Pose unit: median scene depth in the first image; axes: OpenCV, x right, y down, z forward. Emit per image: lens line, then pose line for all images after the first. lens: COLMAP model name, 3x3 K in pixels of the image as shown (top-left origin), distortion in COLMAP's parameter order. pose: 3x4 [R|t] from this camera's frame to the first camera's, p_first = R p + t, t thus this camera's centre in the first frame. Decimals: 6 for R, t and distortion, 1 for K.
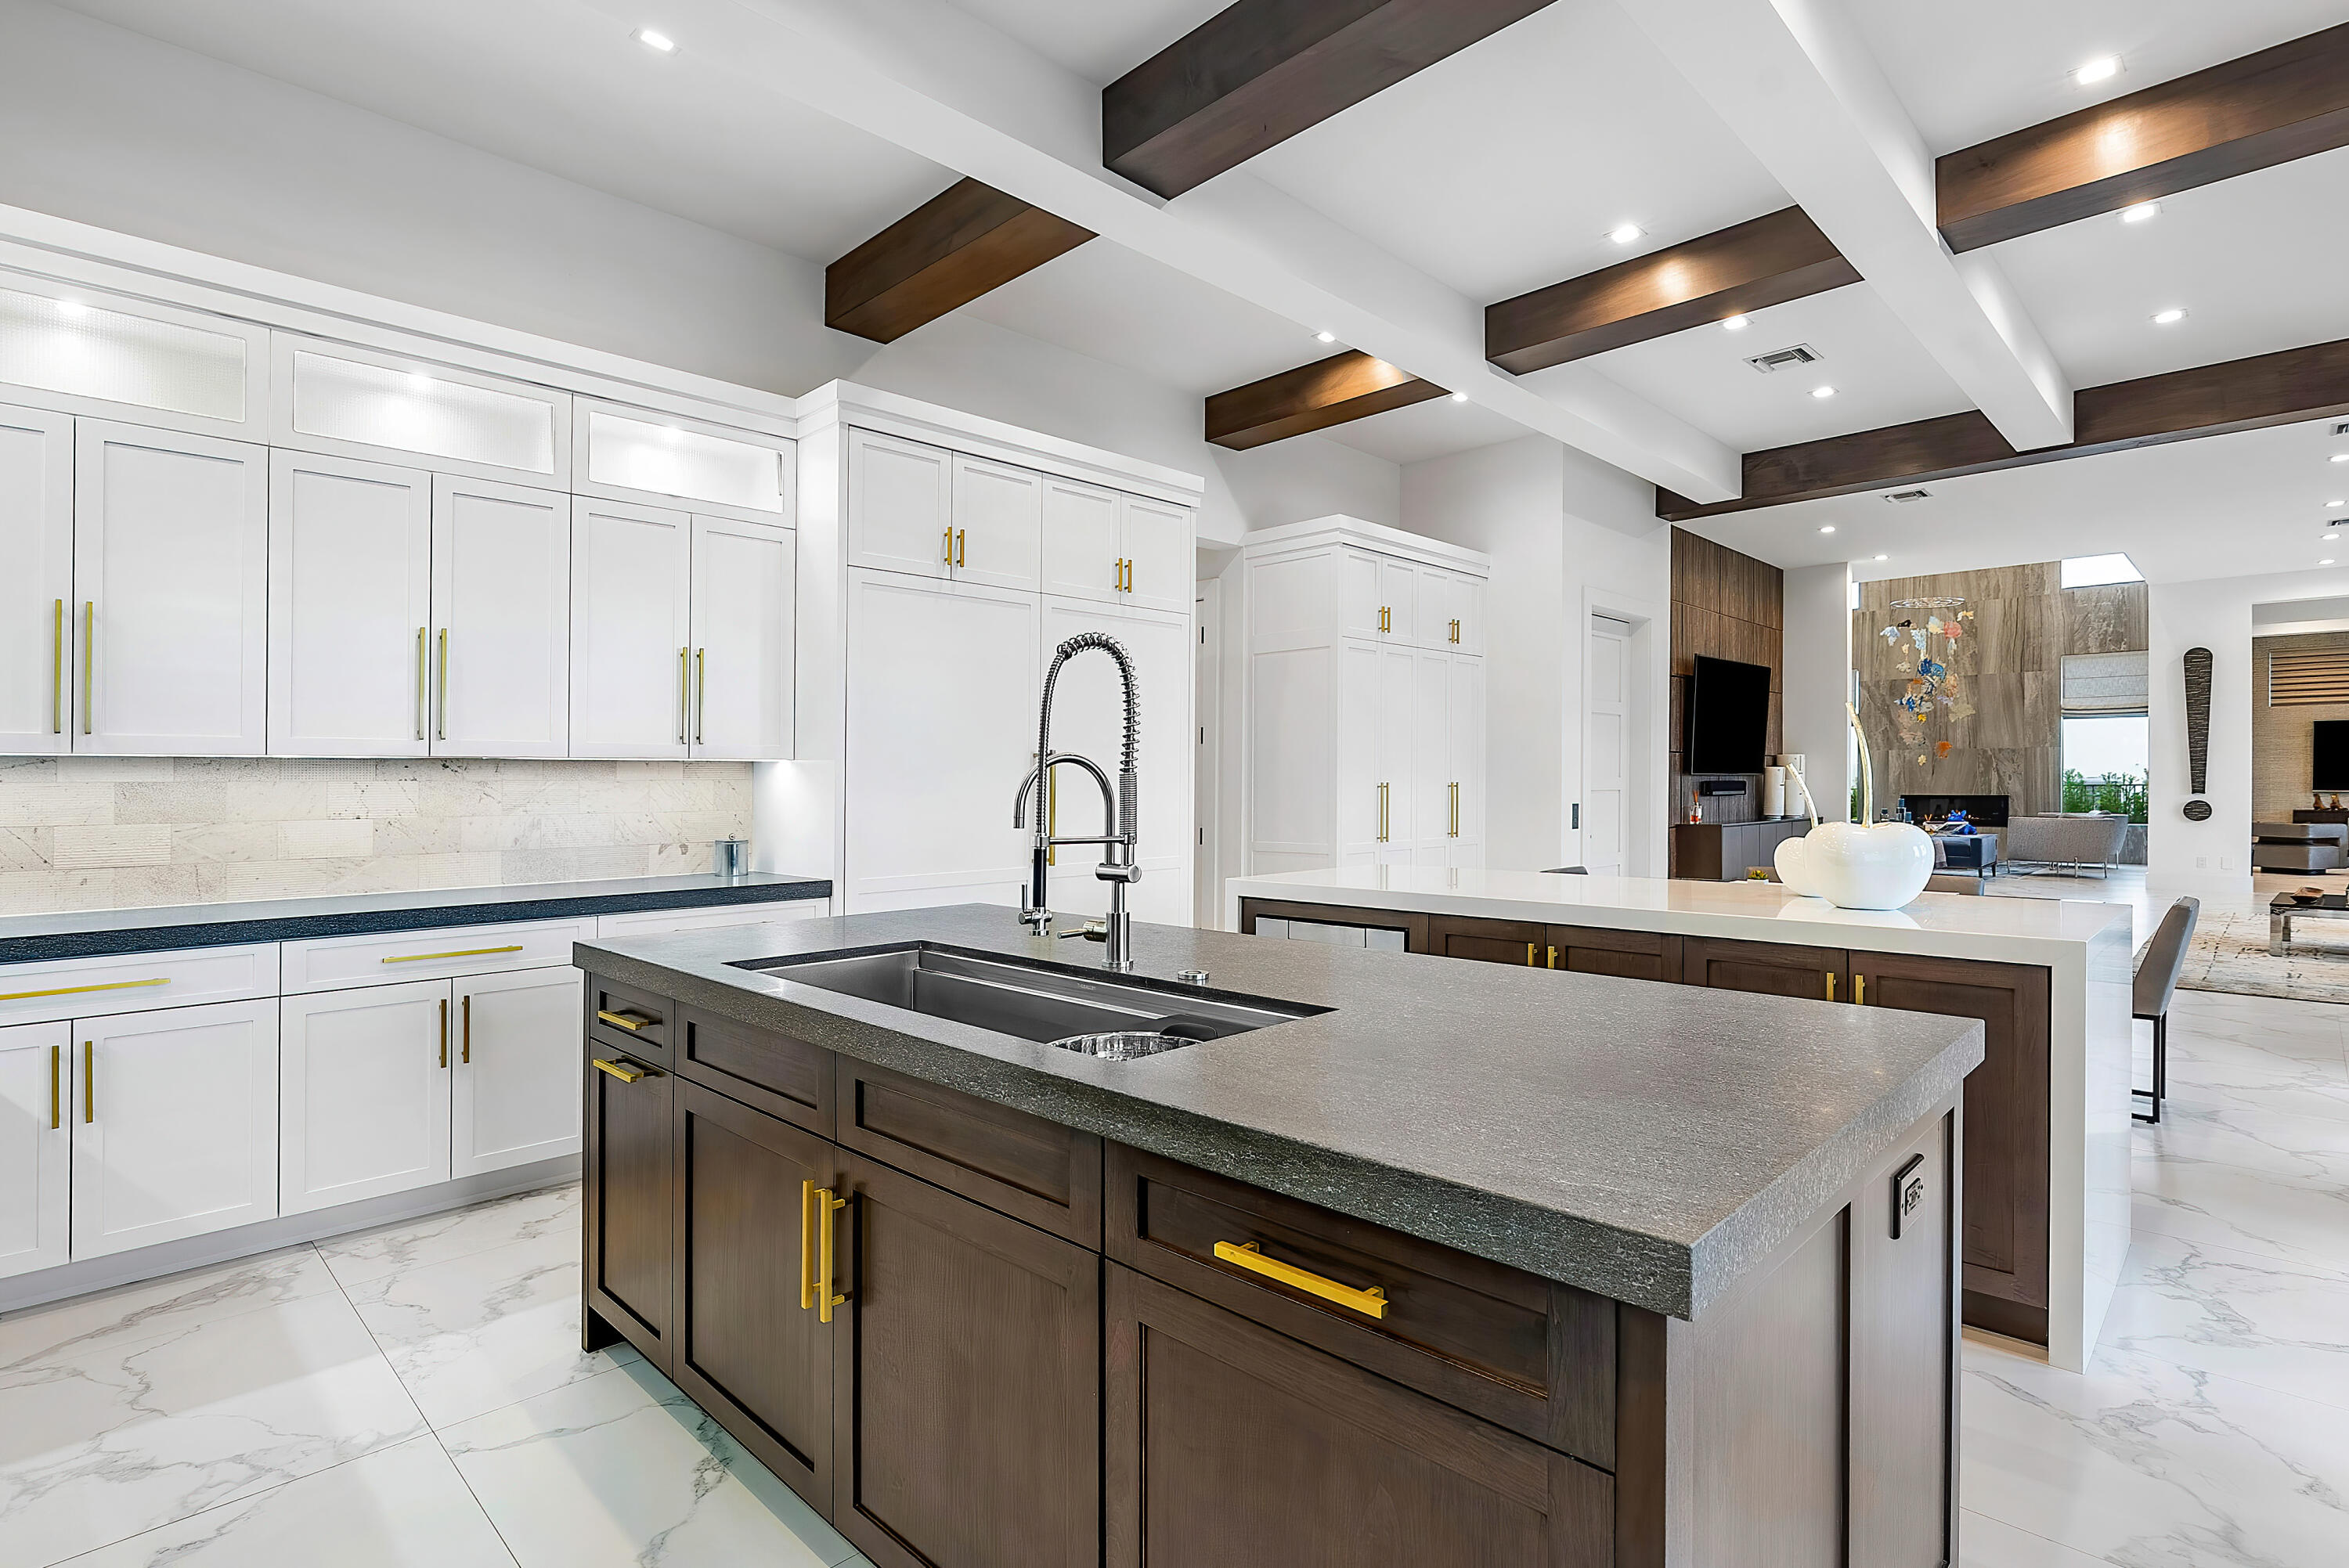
lens RADIAL K [[1139.2, 0, 1172.6], [0, 1139.2, 780.6], [0, 0, 1]] dist [-0.001200, 0.000724]
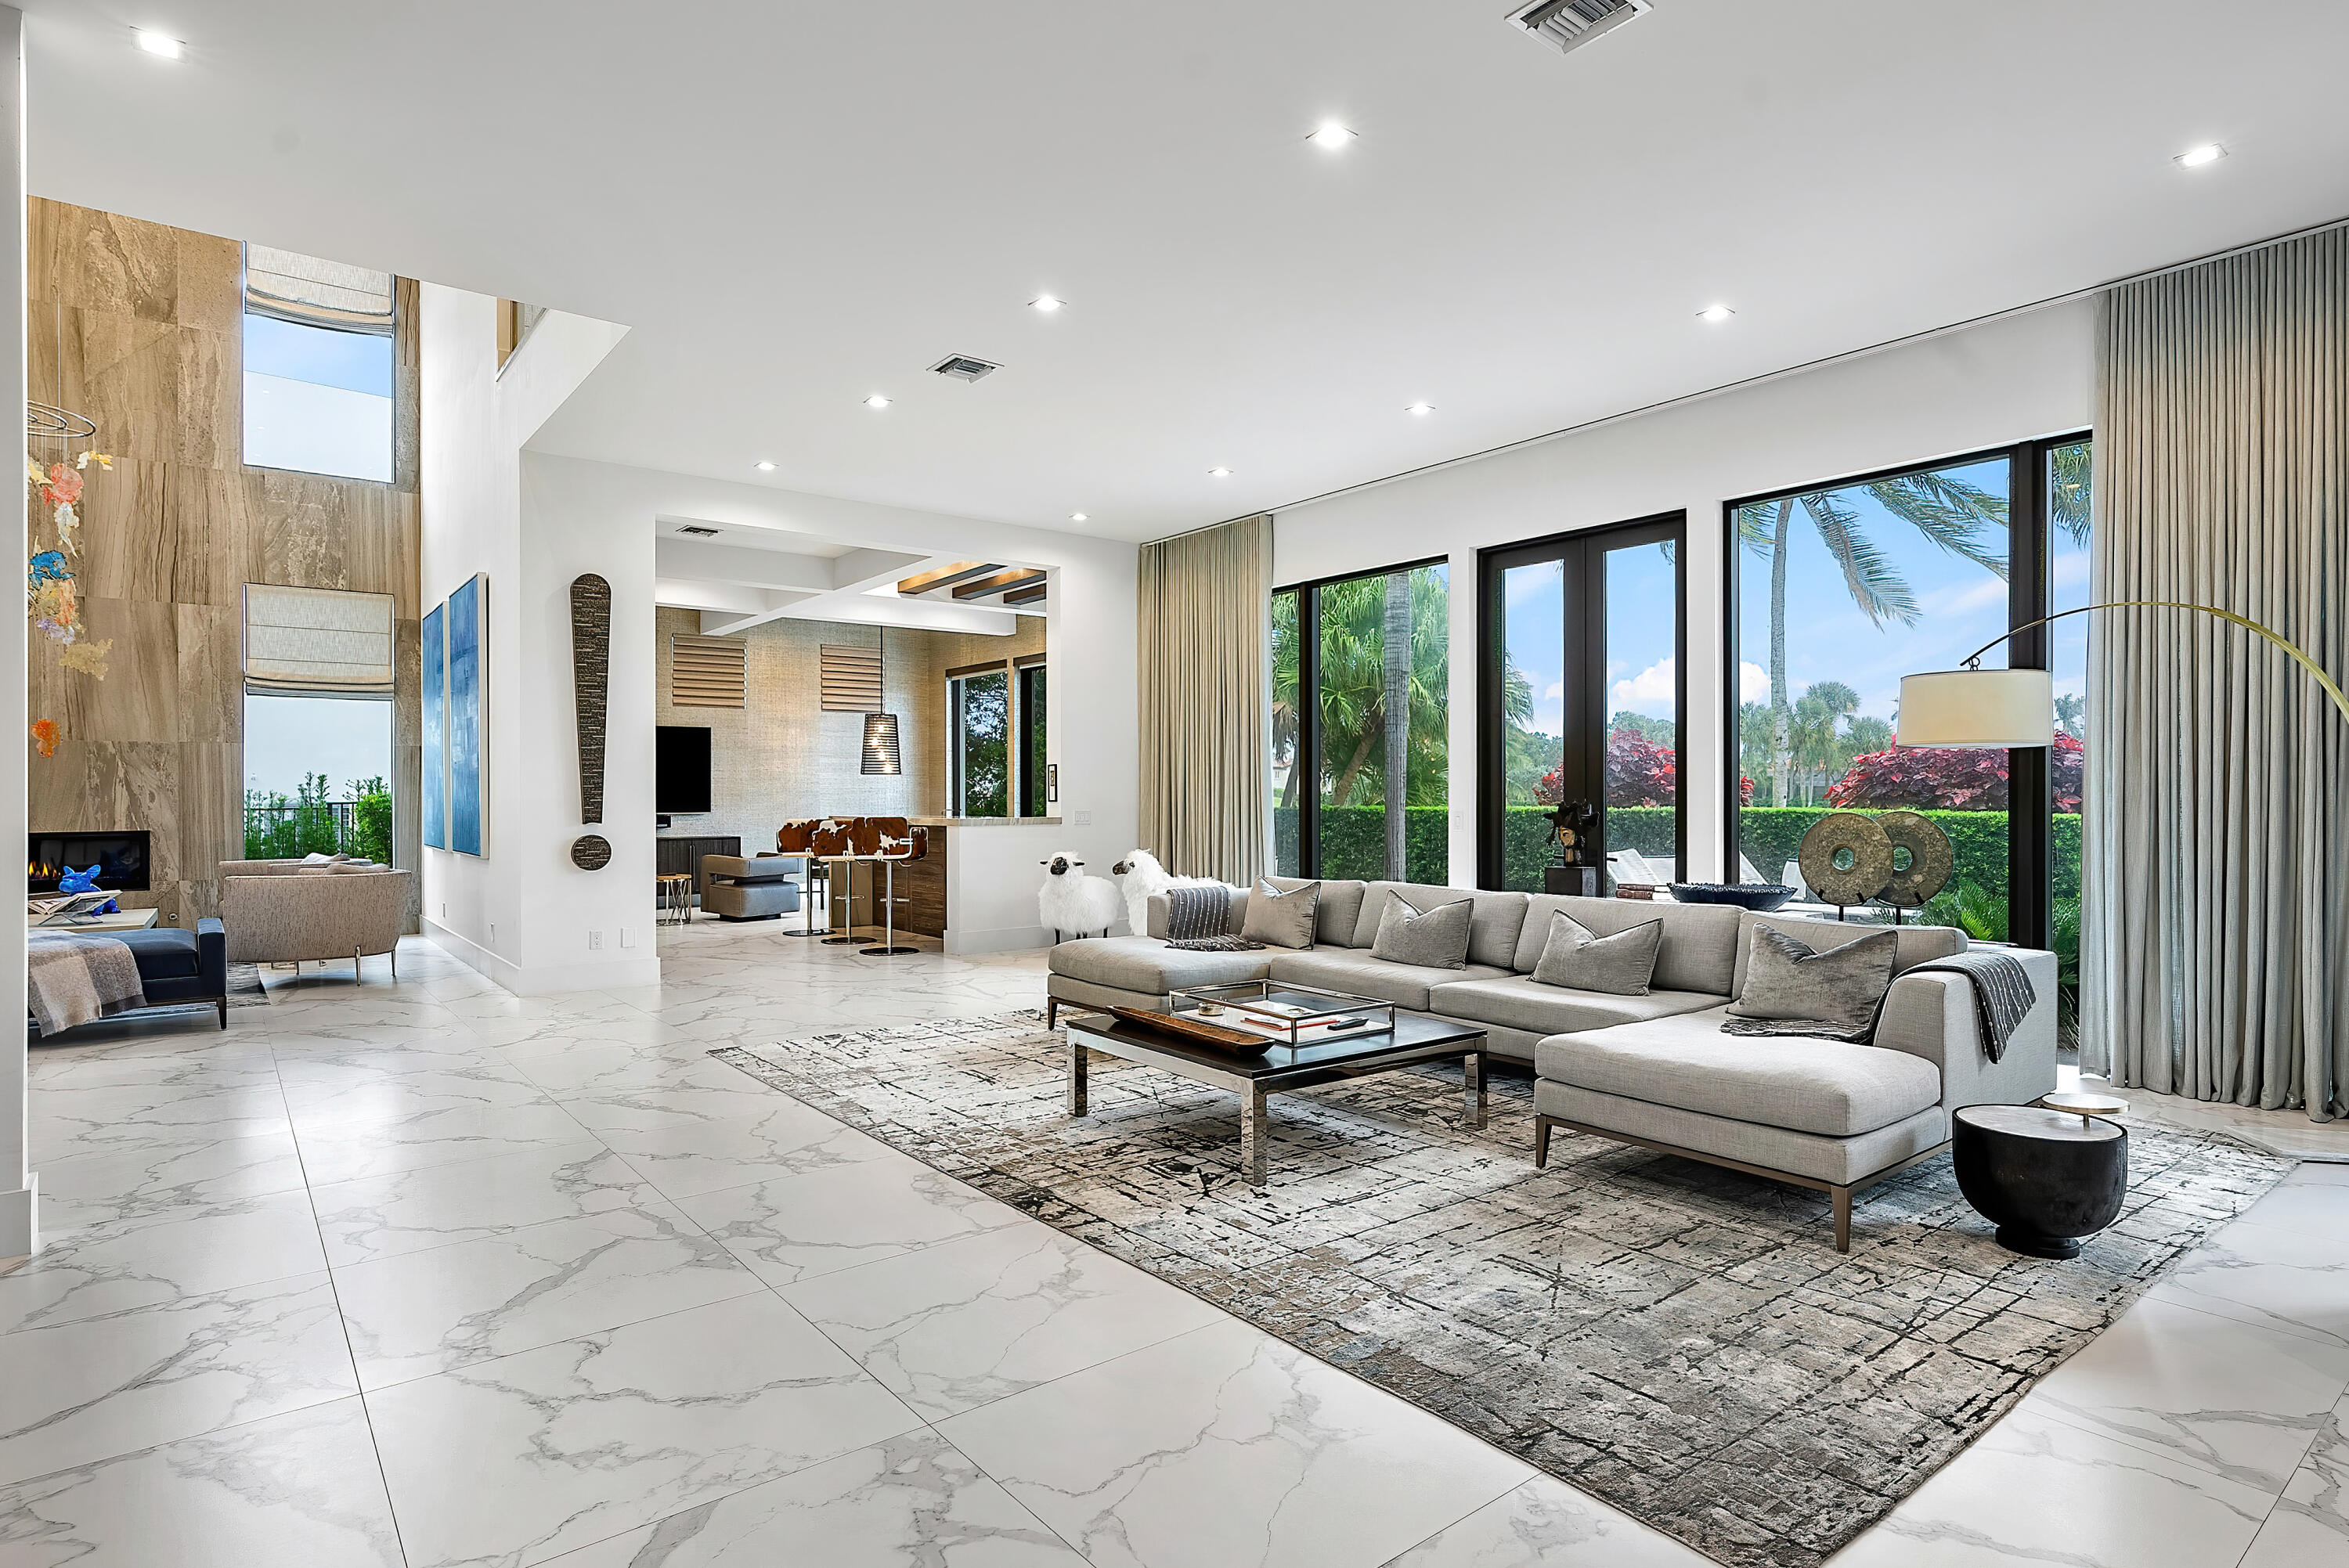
lens RADIAL K [[1252.6, 0, 1165.1], [0, 1252.6, 802.5], [0, 0, 1]] dist [-0.003997, -0.000506]
pose [[0.134605, -0.004551, 0.990889, 0.223808], [0.004323, 0.999983, 0.004005, -0.000490], [-0.990890, 0.003744, 0.134622, 0.460004]]
